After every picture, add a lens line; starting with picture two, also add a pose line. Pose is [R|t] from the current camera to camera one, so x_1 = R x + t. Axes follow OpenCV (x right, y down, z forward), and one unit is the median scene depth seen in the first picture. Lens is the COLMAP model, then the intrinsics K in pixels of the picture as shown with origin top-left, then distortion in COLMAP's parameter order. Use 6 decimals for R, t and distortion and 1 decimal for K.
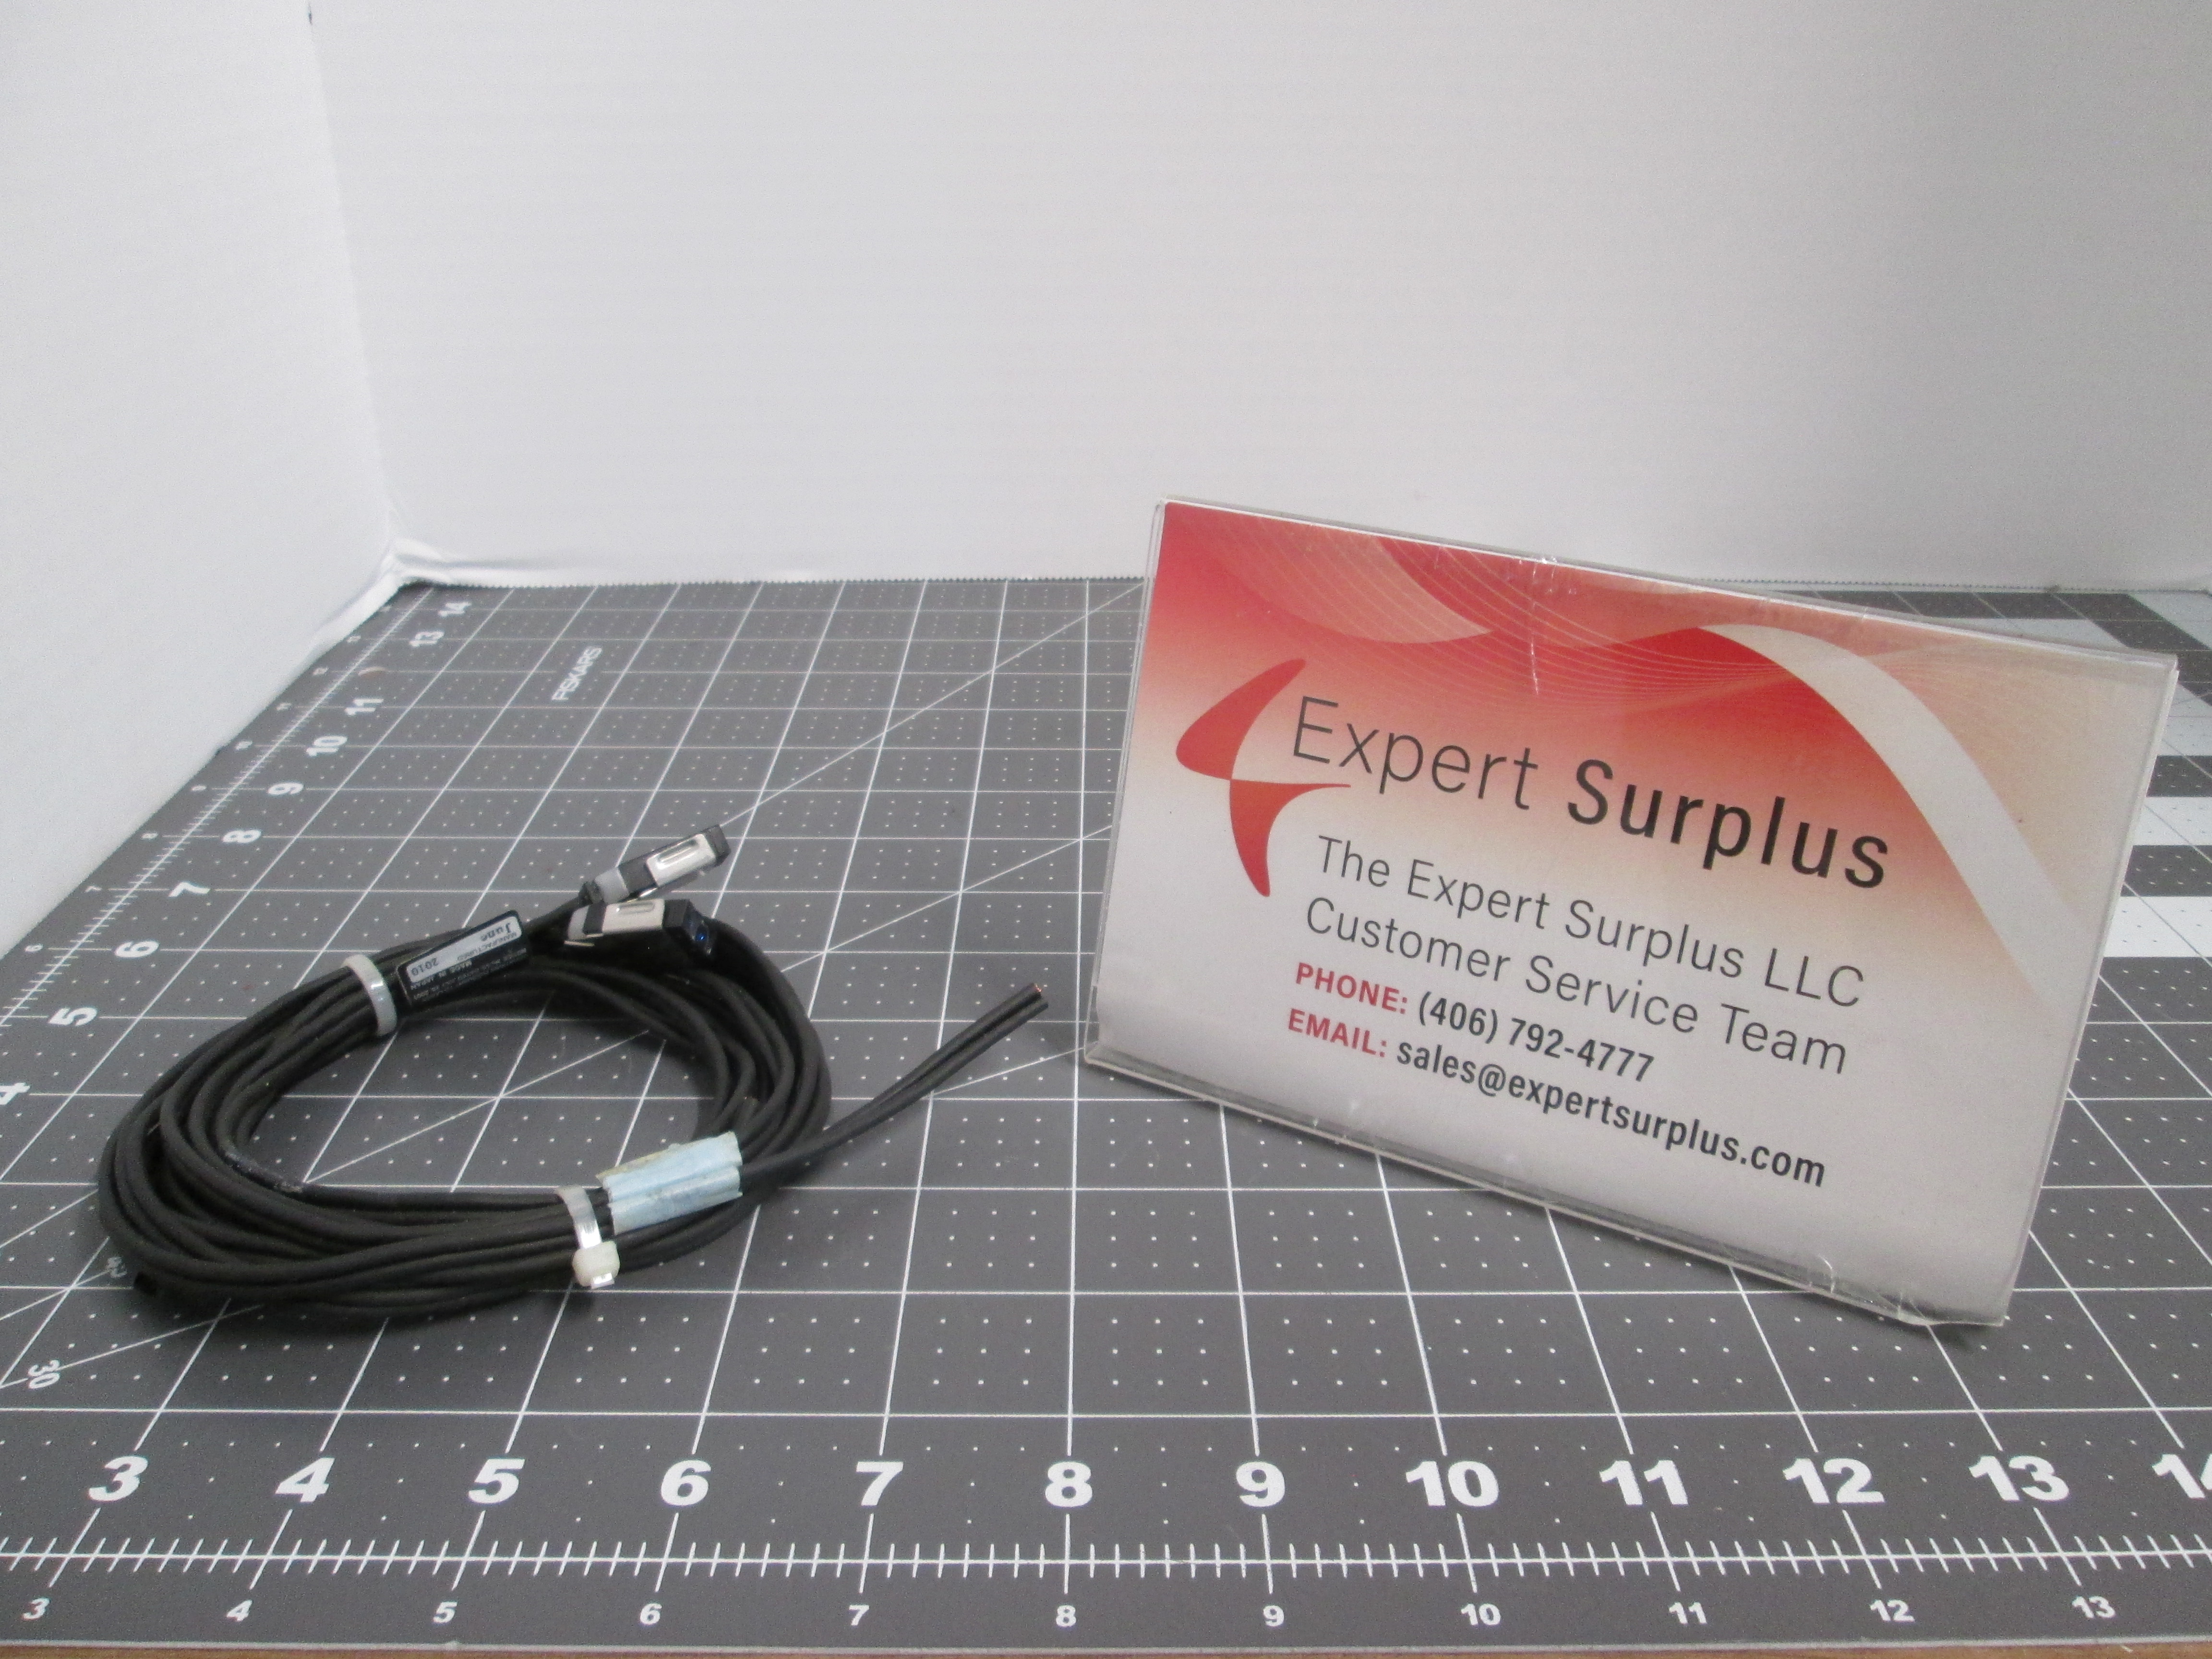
lens RADIAL K [[1806.9, 0, 1106.0], [0, 1806.9, 829.5], [0, 0, 1]] dist [-0.039064, 0.017771]
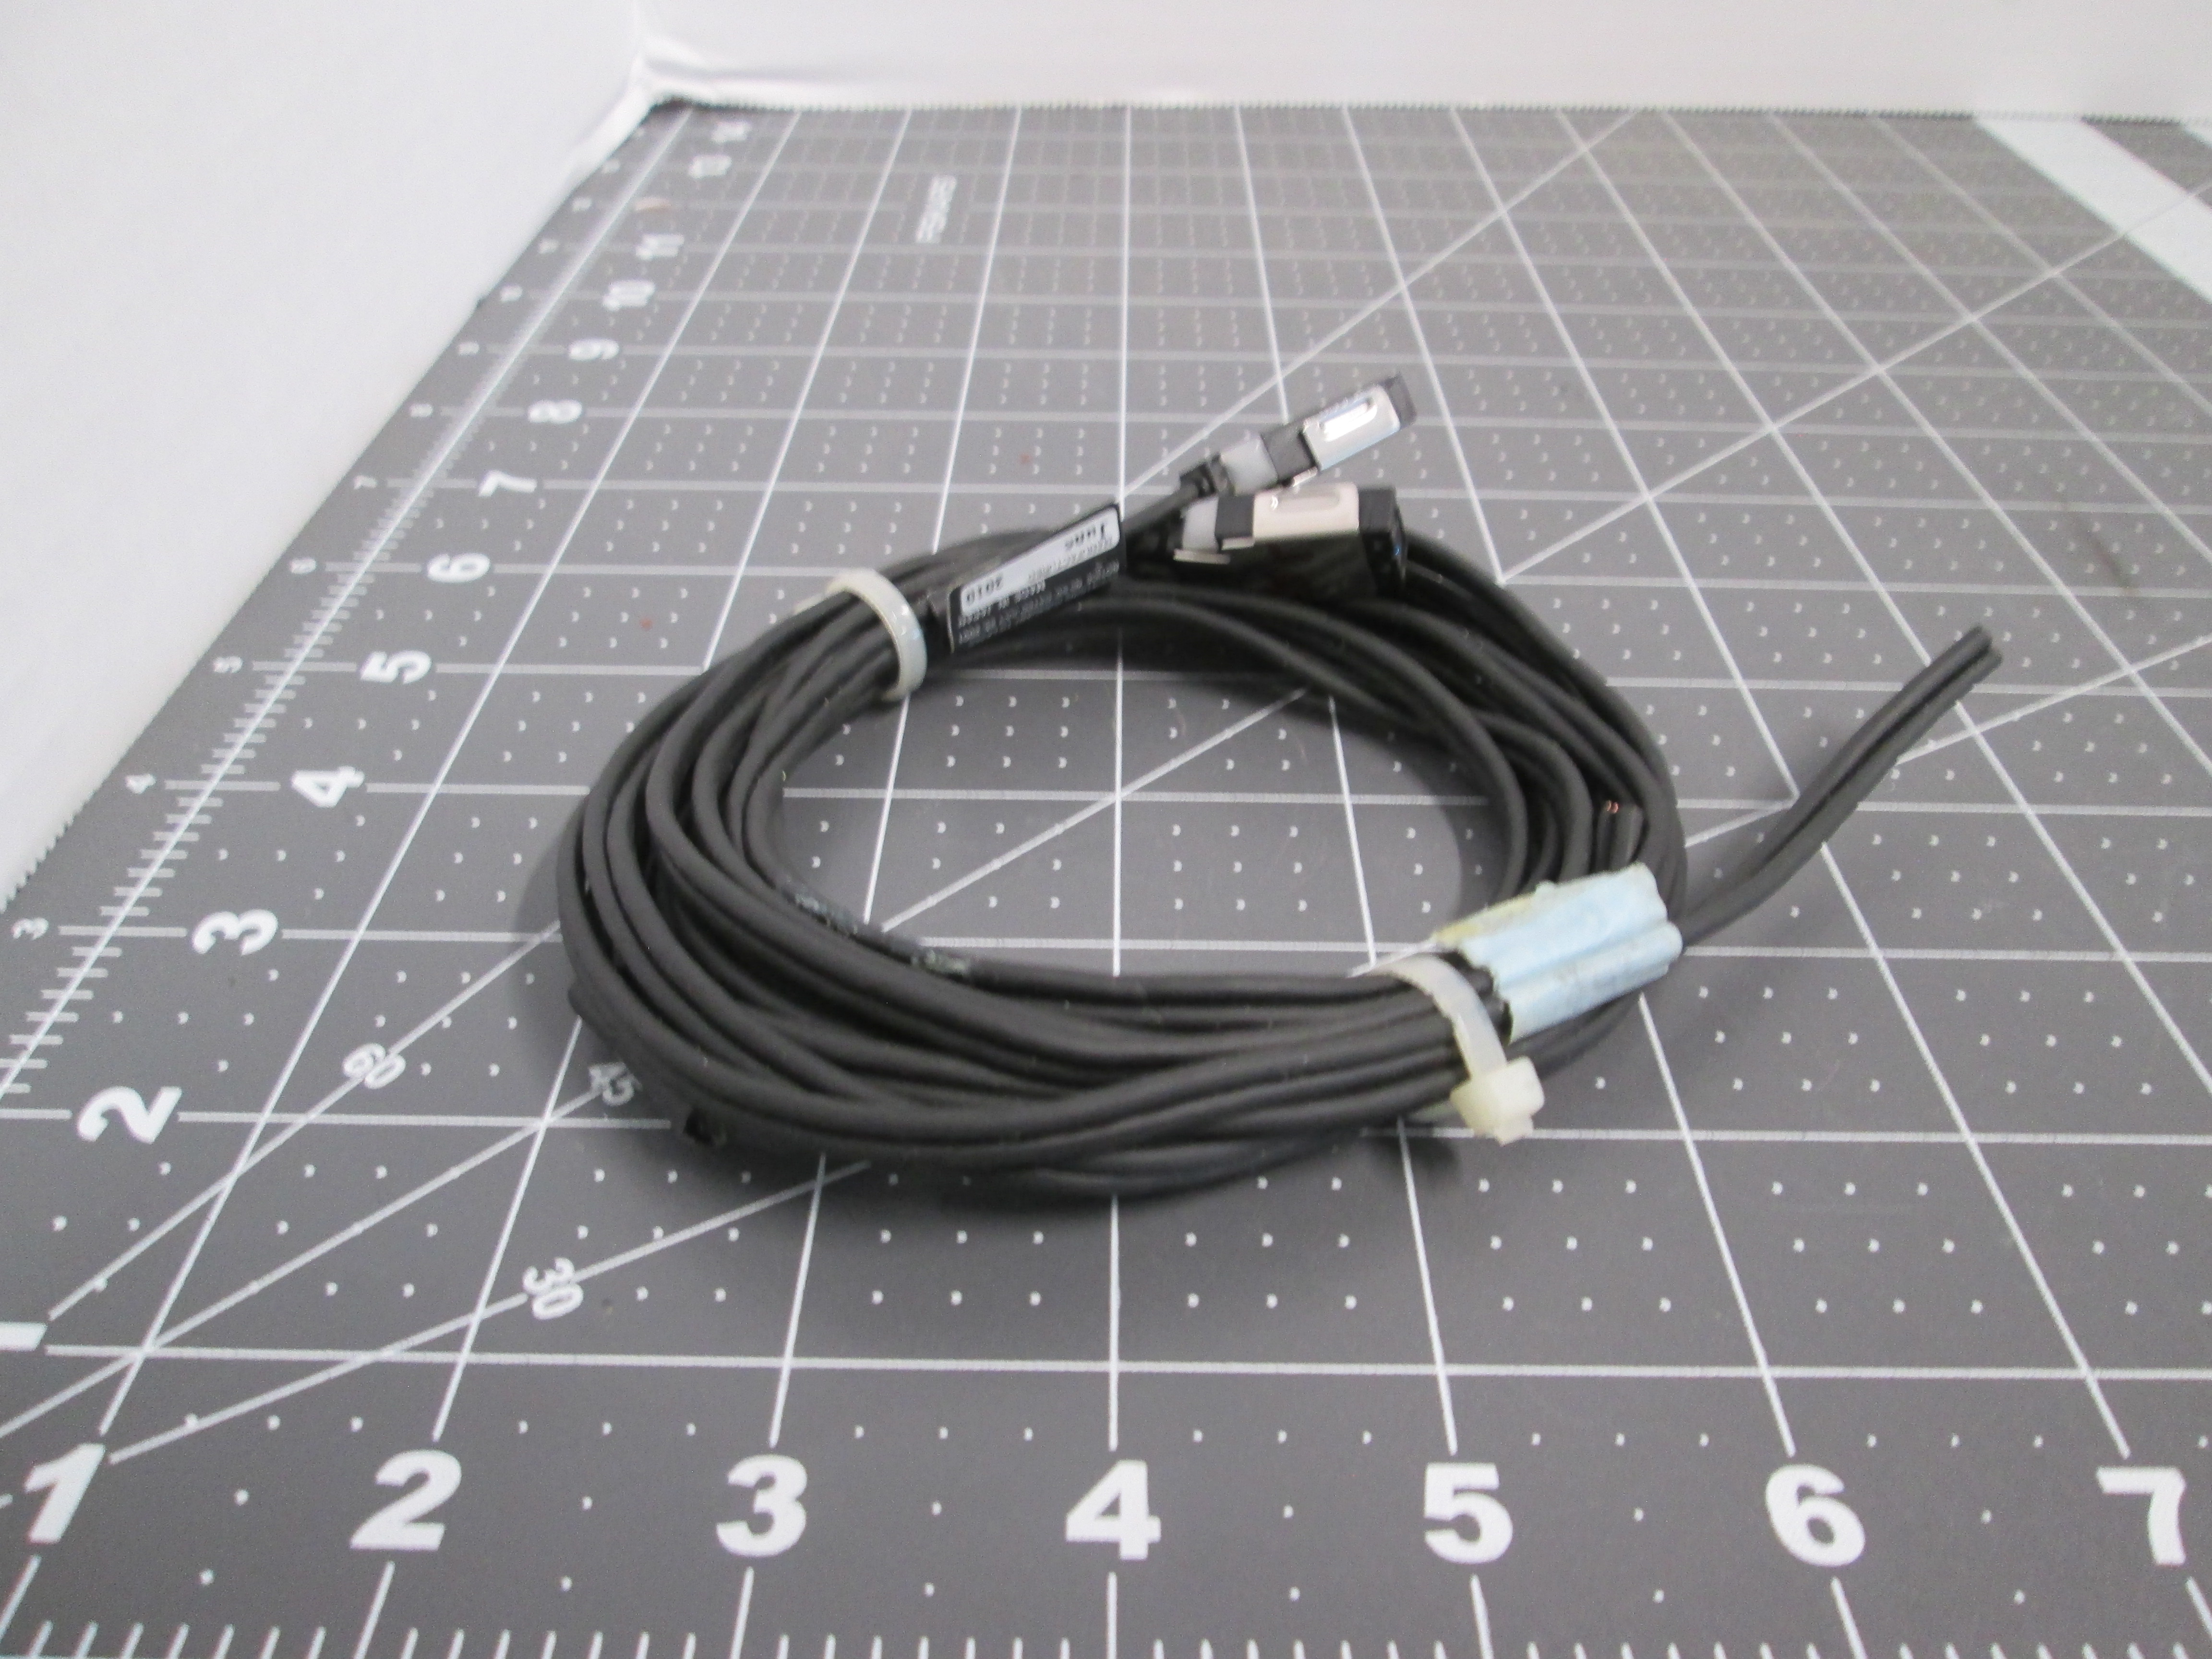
lens RADIAL K [[1772.1, 0, 1106.0], [0, 1772.1, 829.5], [0, 0, 1]] dist [-0.036835, 0.002351]
pose [[0.999944, 0.010434, -0.001944, -0.325886], [-0.009908, 0.983366, 0.181365, 0.045202], [0.003804, -0.181336, 0.983414, 0.368108]]
